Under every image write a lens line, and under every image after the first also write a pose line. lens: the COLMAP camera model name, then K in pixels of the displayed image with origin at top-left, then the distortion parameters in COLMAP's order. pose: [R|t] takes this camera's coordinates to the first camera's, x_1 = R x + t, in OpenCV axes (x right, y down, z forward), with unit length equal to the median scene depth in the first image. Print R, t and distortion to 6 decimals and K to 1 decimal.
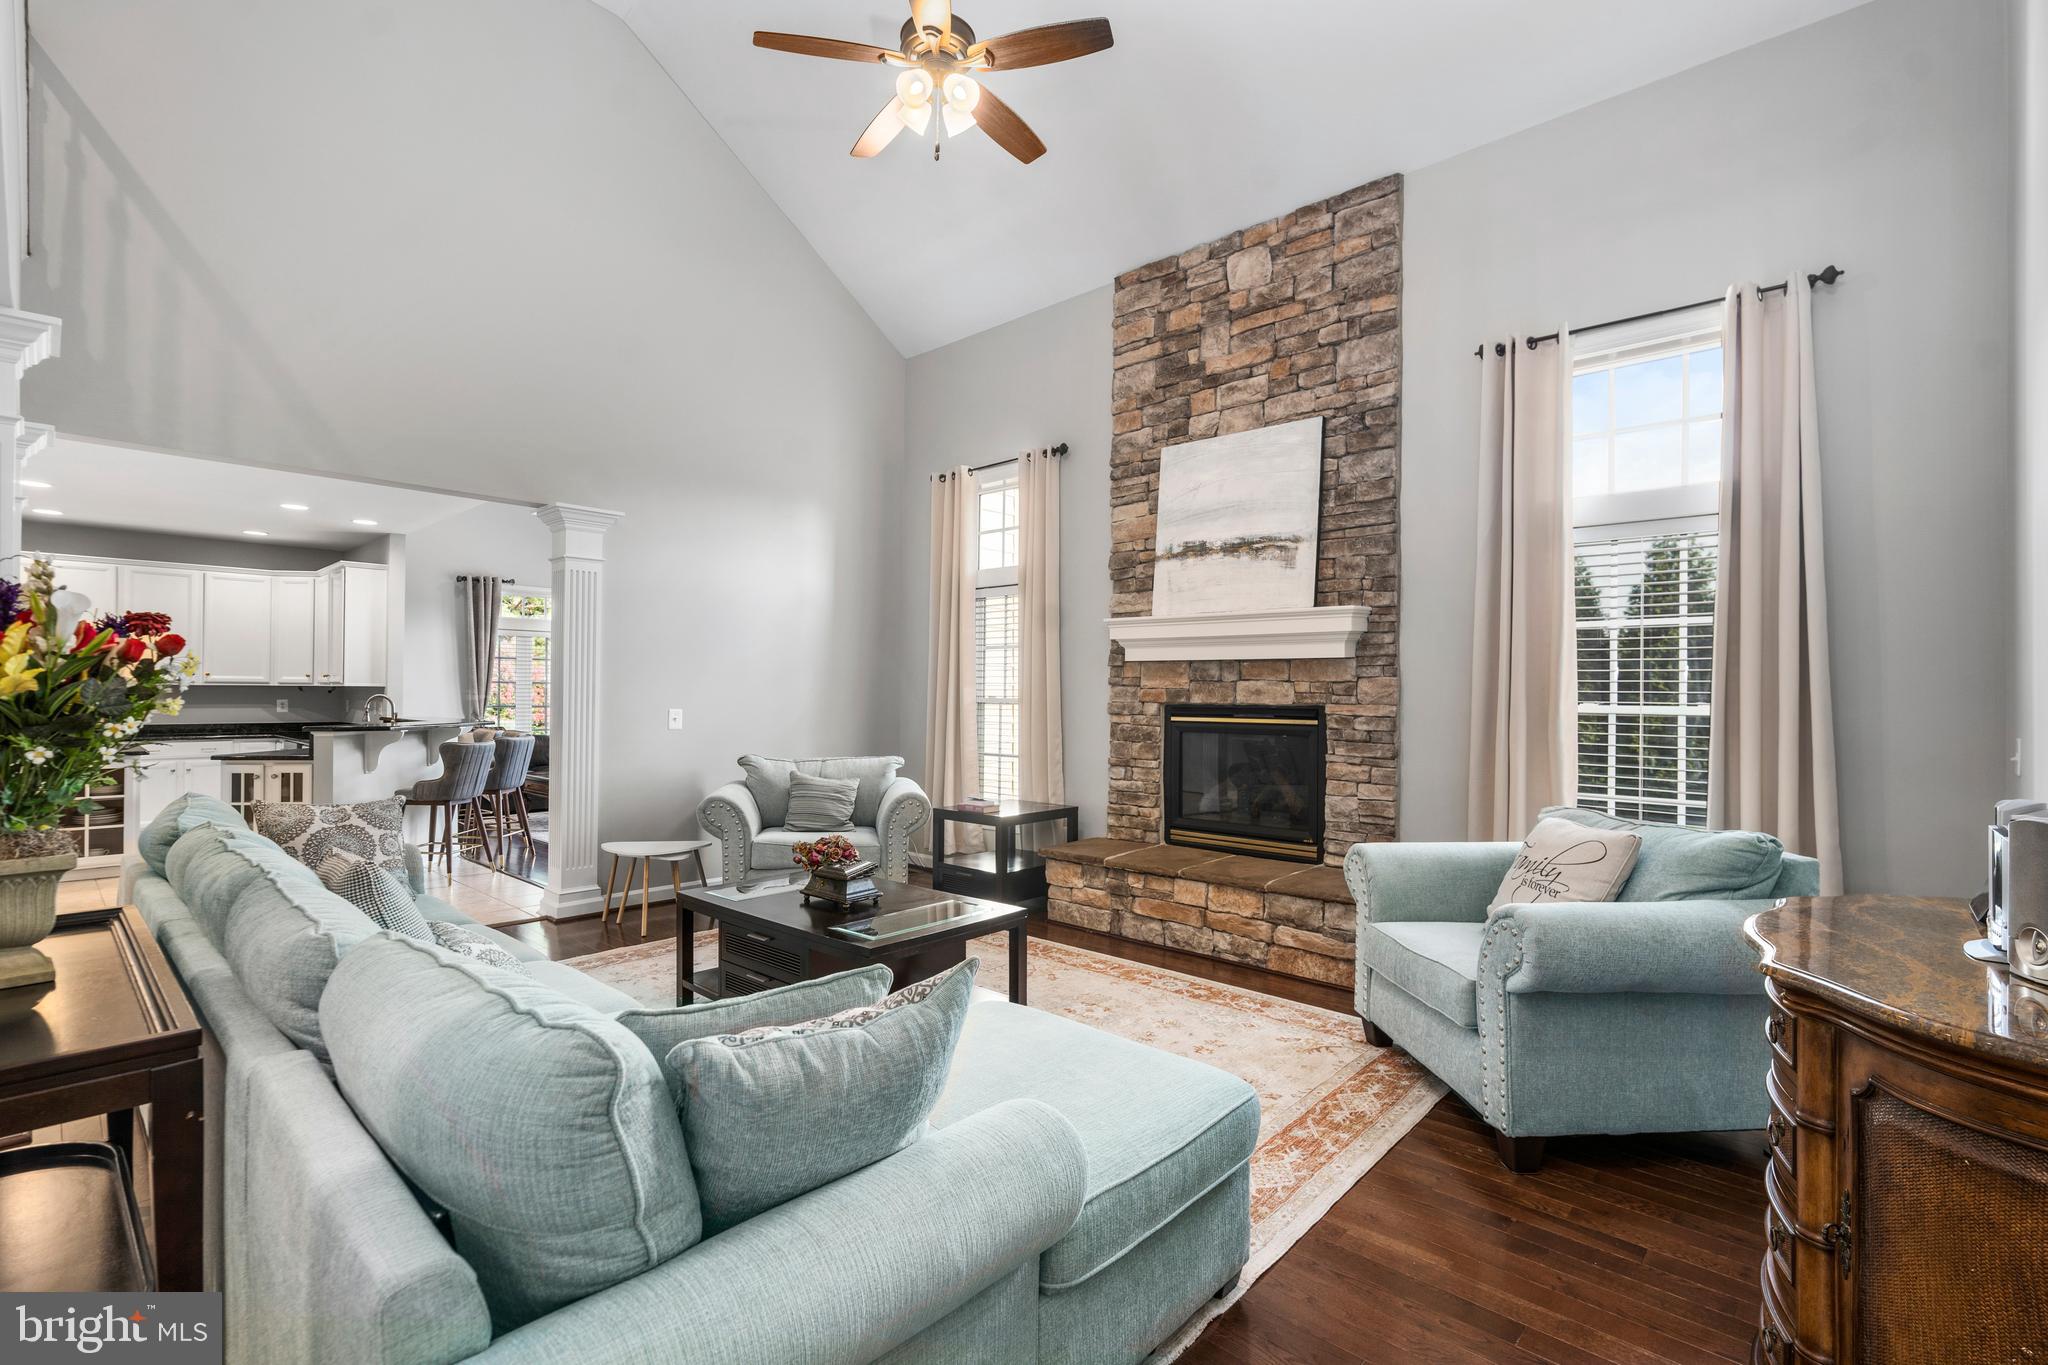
lens RADIAL K [[930.4, 0, 1037.5], [0, 930.4, 690.5], [0, 0, 1]] dist [-0.000690, 0.000639]
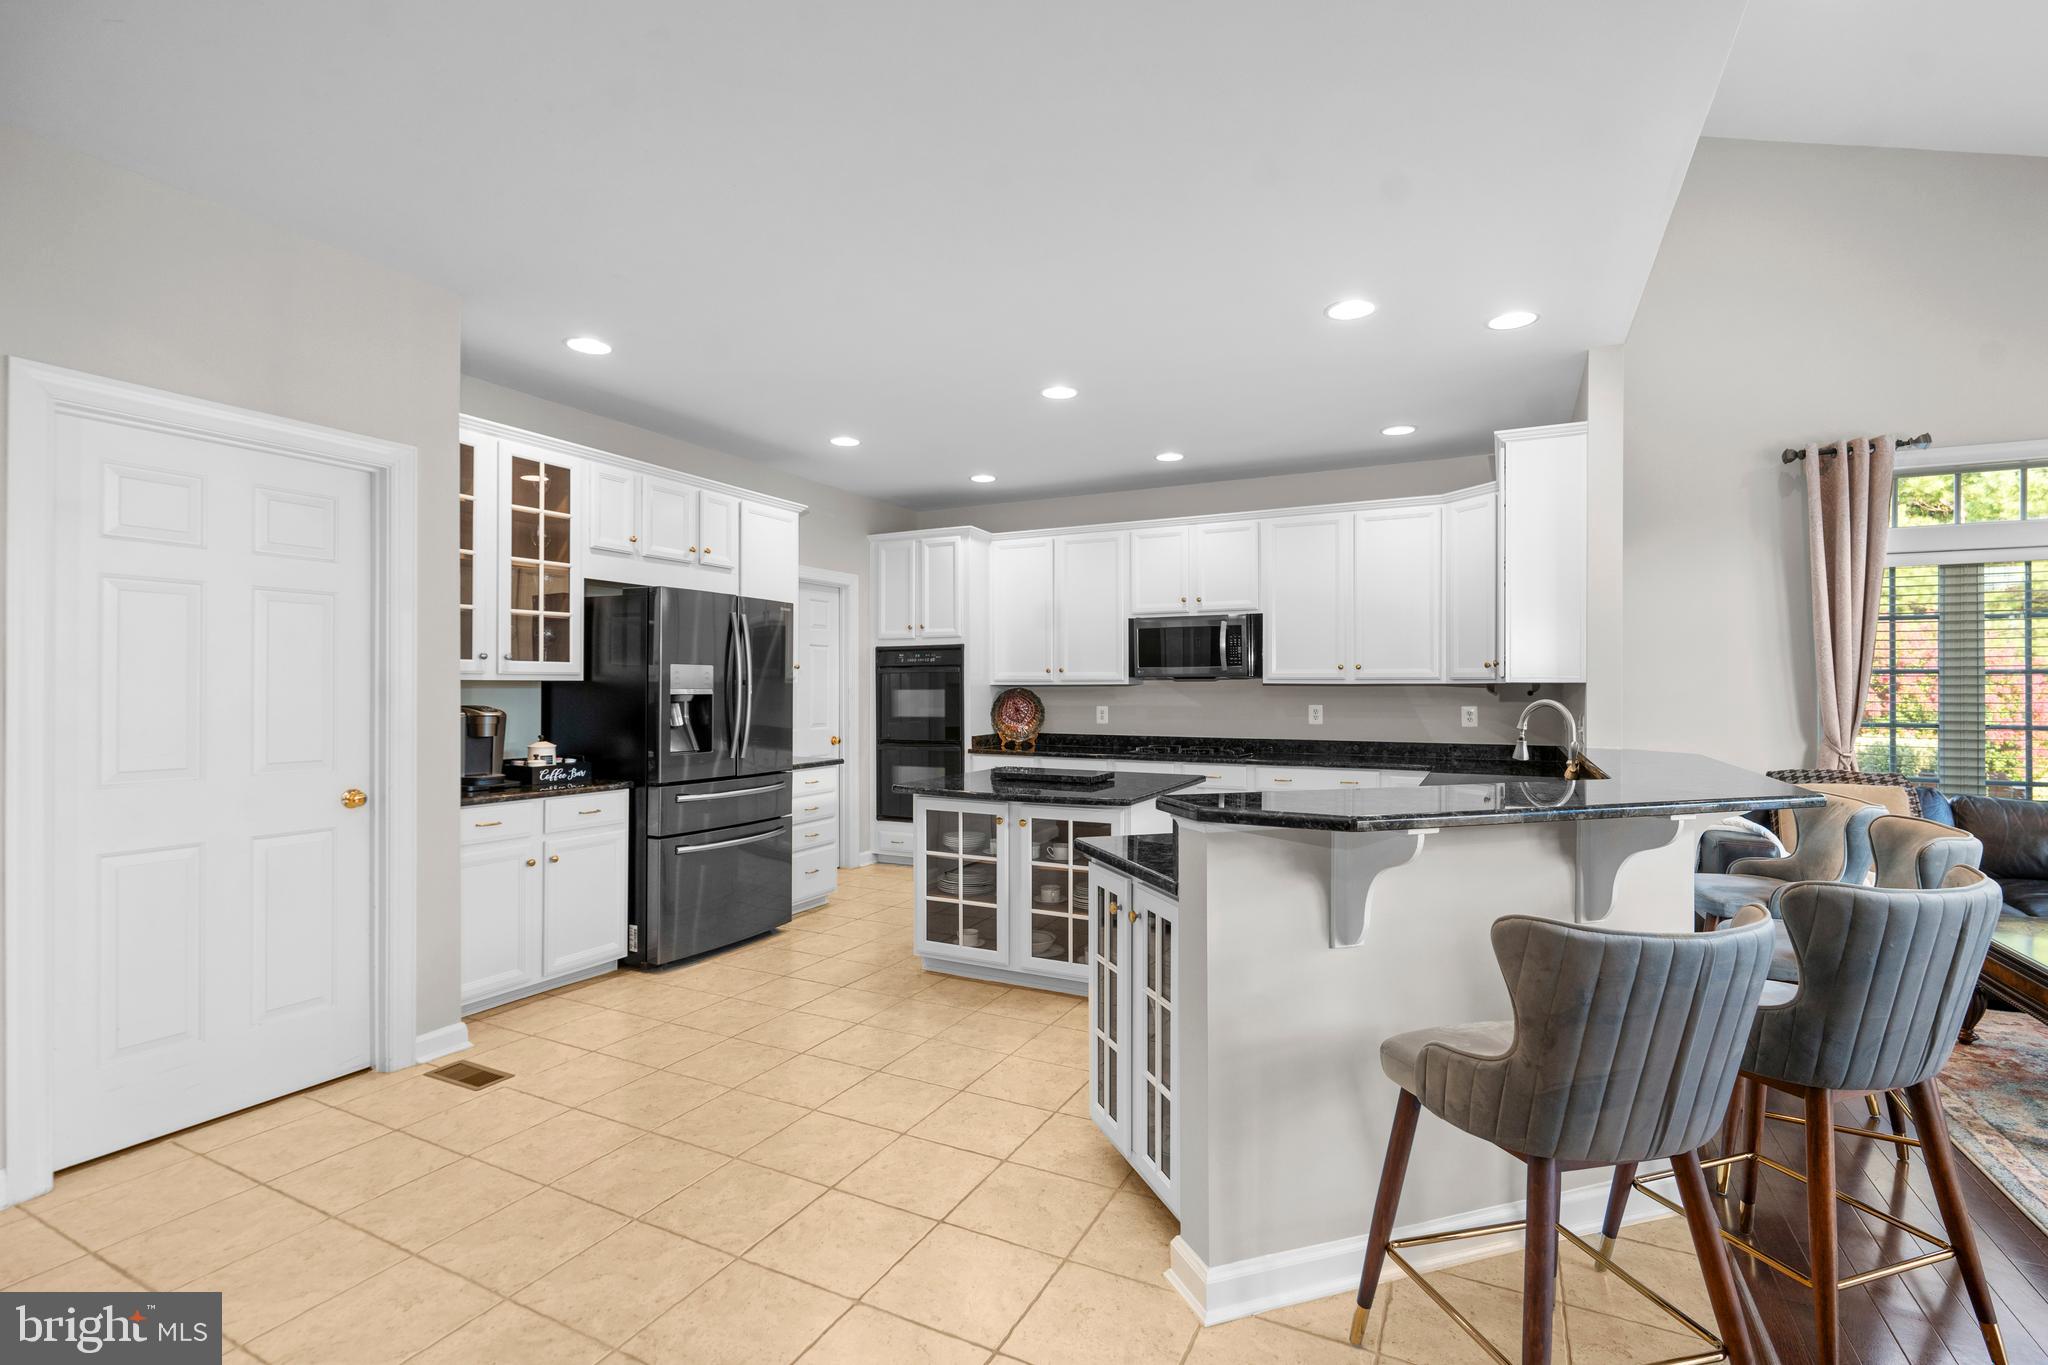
lens RADIAL K [[930.4, 0, 1021.3], [0, 930.4, 686.9], [0, 0, 1]] dist [-0.000690, 0.000639]
pose [[0.266368, -0.006638, -0.963849, -0.426419], [-0.000150, 0.999976, -0.006928, 0.000439], [0.963871, 0.001990, 0.266360, 0.785910]]
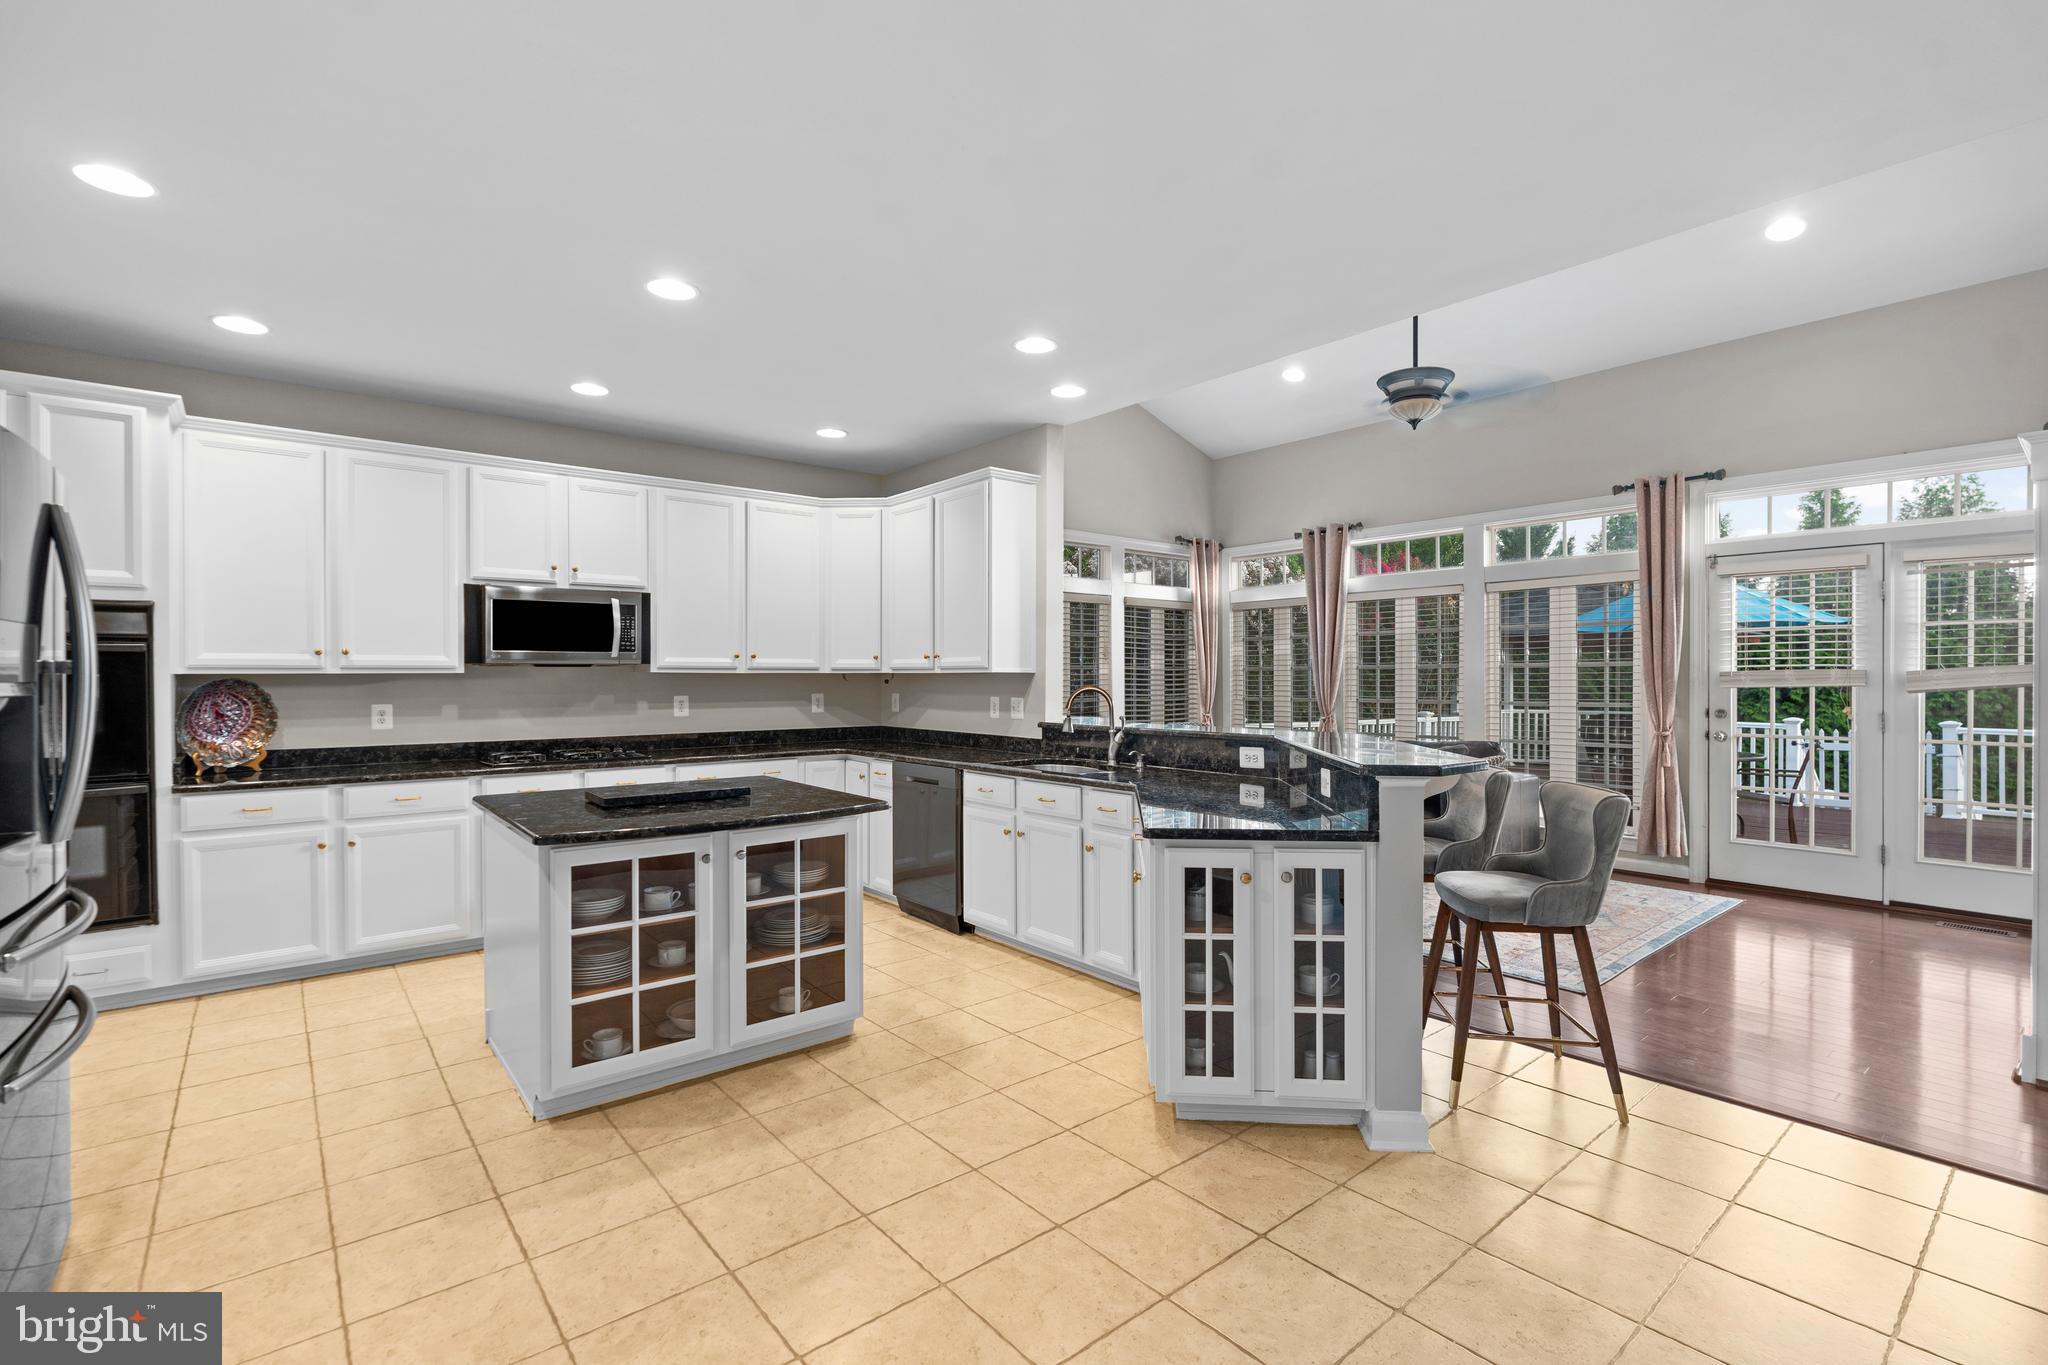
lens RADIAL K [[930.4, 0, 1017.7], [0, 930.4, 680.8], [0, 0, 1]] dist [-0.000690, 0.000639]
pose [[0.989751, -0.007561, -0.142603, -0.811935], [0.008043, 0.999964, 0.002804, -0.001898], [0.142577, -0.003923, 0.989776, 0.507217]]
